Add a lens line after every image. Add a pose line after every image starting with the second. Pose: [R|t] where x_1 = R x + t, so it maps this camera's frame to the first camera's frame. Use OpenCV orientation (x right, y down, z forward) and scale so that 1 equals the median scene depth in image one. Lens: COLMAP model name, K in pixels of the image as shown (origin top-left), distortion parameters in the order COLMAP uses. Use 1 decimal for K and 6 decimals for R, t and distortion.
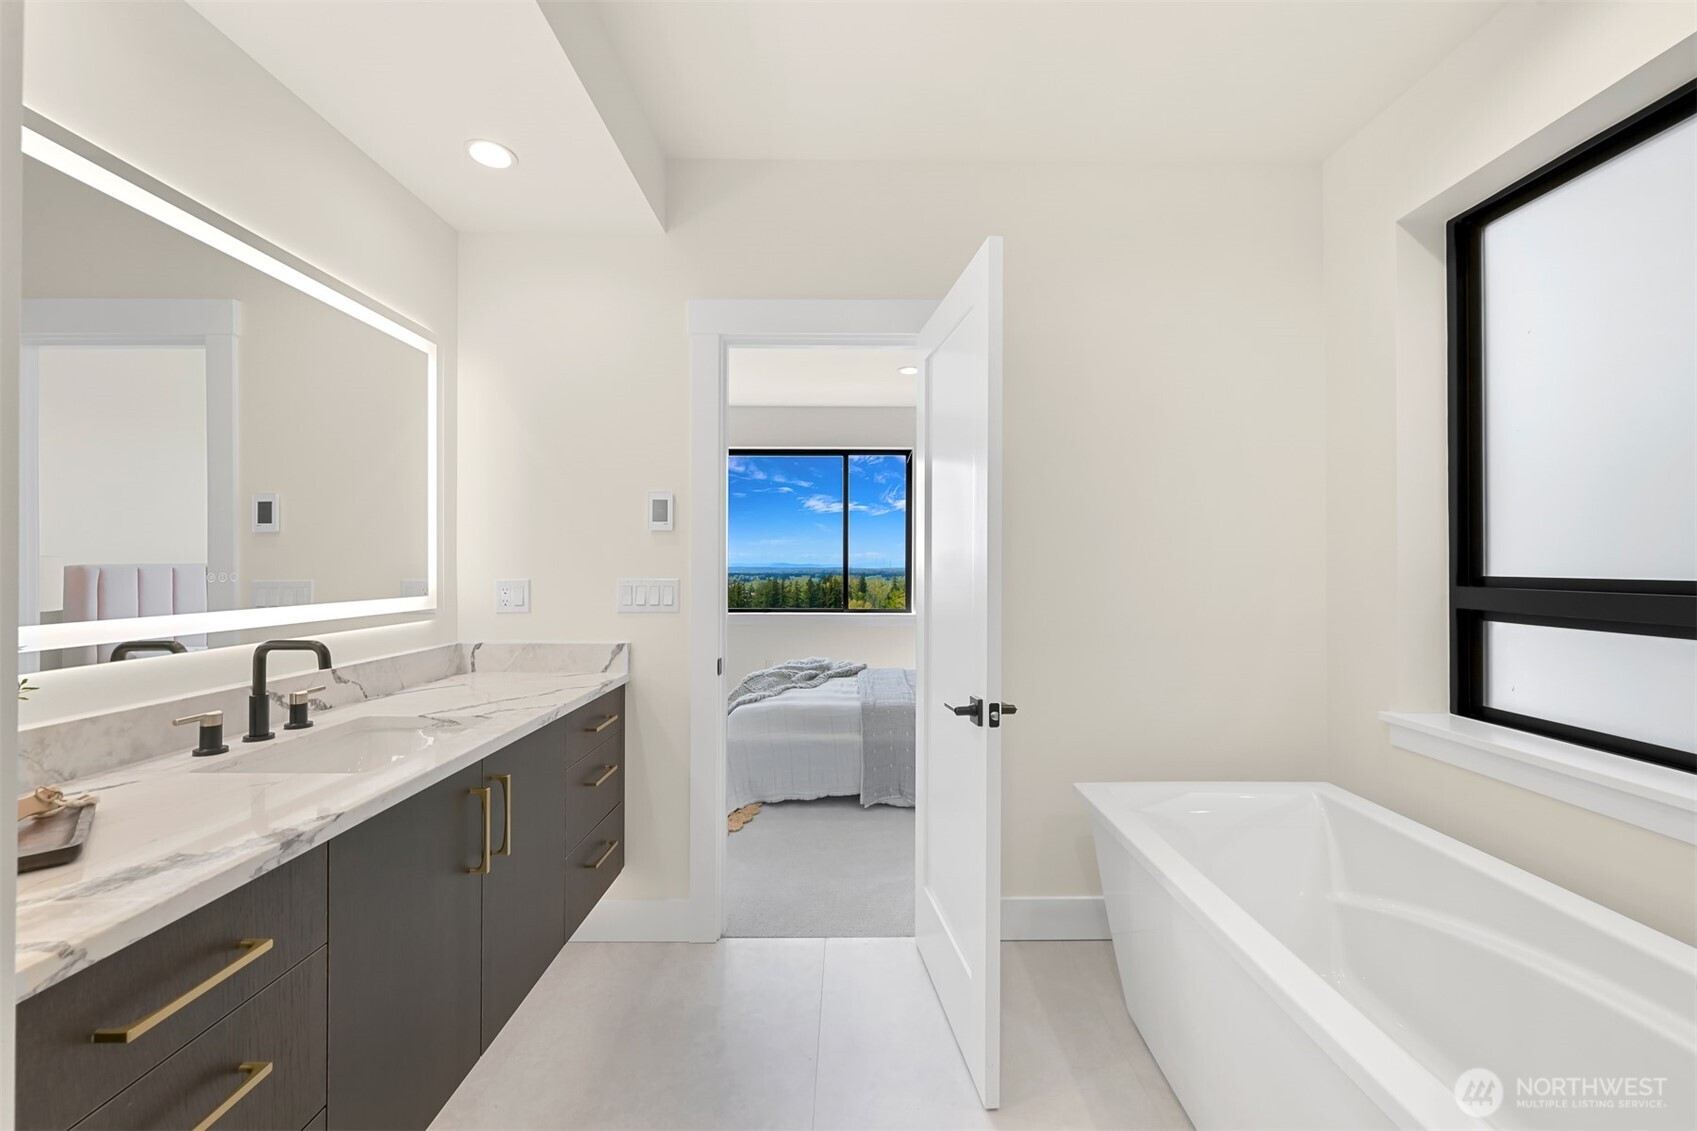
lens RADIAL K [[672.6, 0, 849.2], [0, 672.6, 567.5], [0, 0, 1]] dist [-0.000340, -0.000054]
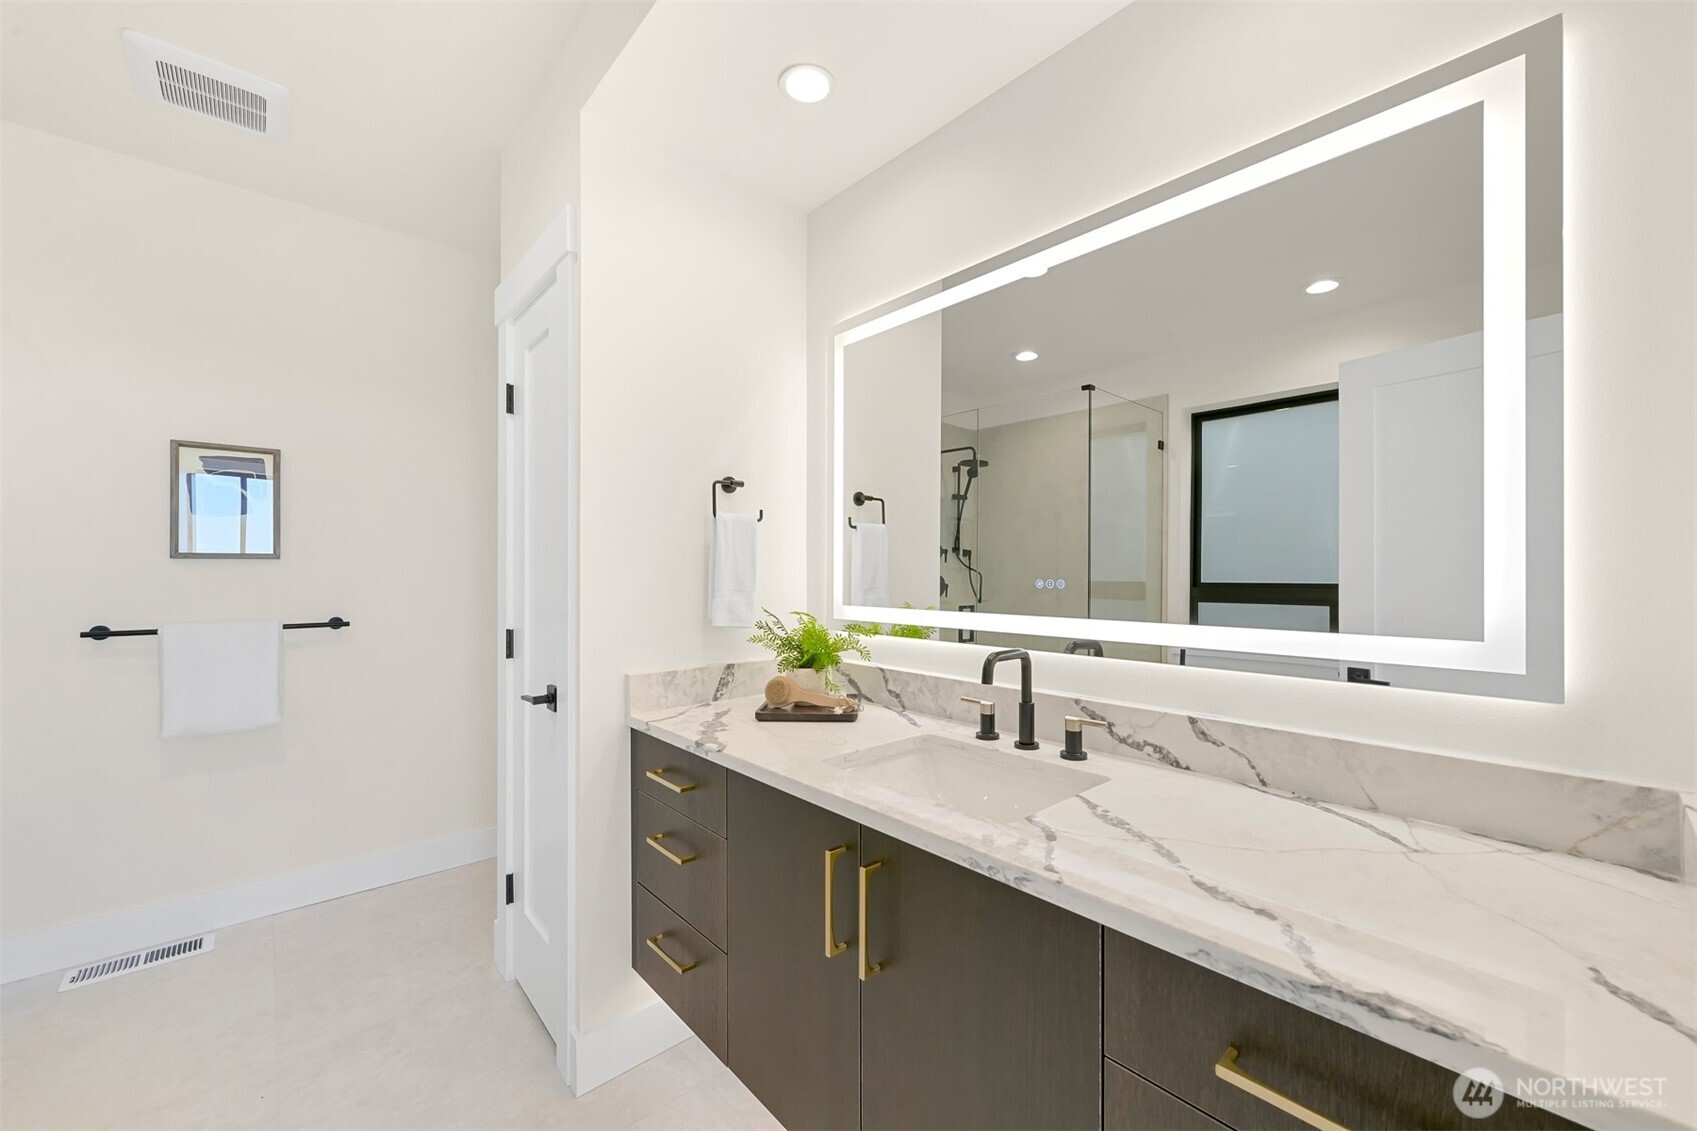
lens RADIAL K [[672.6, 0, 850.4], [0, 672.6, 562.3], [0, 0, 1]] dist [-0.000340, -0.000054]
pose [[-0.744841, -0.017147, -0.667021, -0.024359], [-0.009510, 0.999841, -0.015083, 0.001966], [0.667174, -0.004891, -0.744886, 1.472278]]
